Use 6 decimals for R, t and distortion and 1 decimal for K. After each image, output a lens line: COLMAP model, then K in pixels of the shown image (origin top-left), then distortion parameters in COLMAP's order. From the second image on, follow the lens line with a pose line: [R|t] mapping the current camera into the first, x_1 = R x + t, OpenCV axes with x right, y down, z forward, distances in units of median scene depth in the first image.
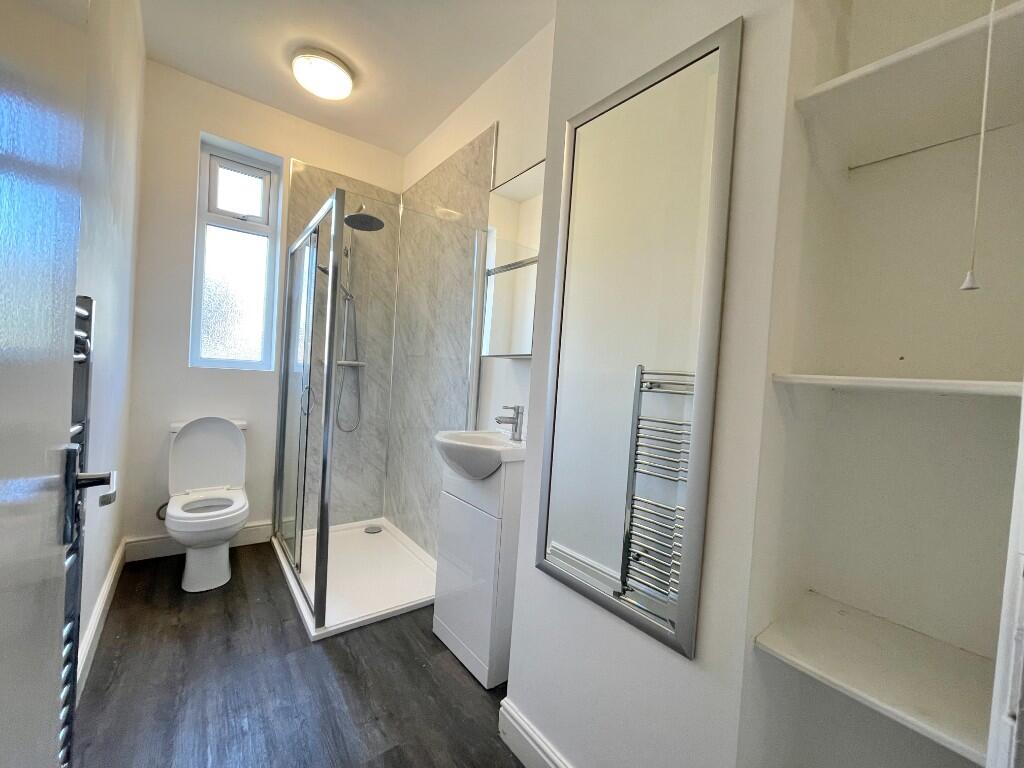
lens RADIAL K [[413.0, 0, 512.0], [0, 413.0, 384.0], [0, 0, 1]] dist [-0.000663, 0.000218]
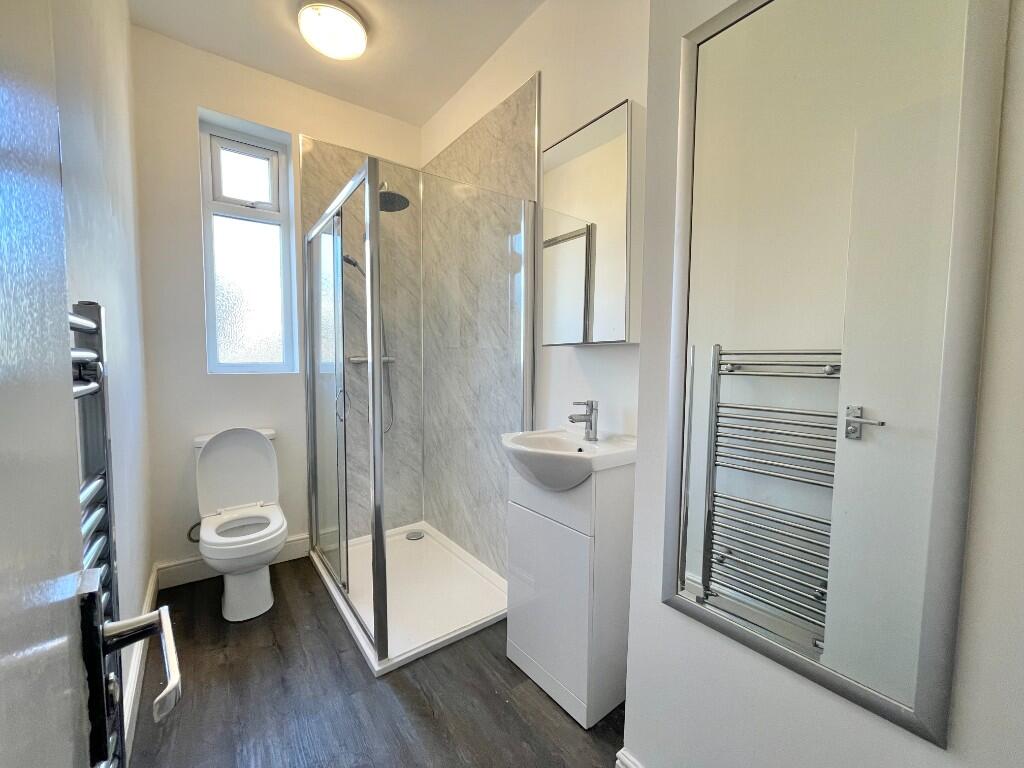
lens RADIAL K [[413.0, 0, 512.0], [0, 413.0, 384.0], [0, 0, 1]] dist [-0.000663, 0.000218]
pose [[0.998380, -0.055328, -0.013301, -0.113345], [0.055830, 0.997603, 0.040871, -0.022136], [0.011008, -0.041547, 0.999076, 0.107933]]
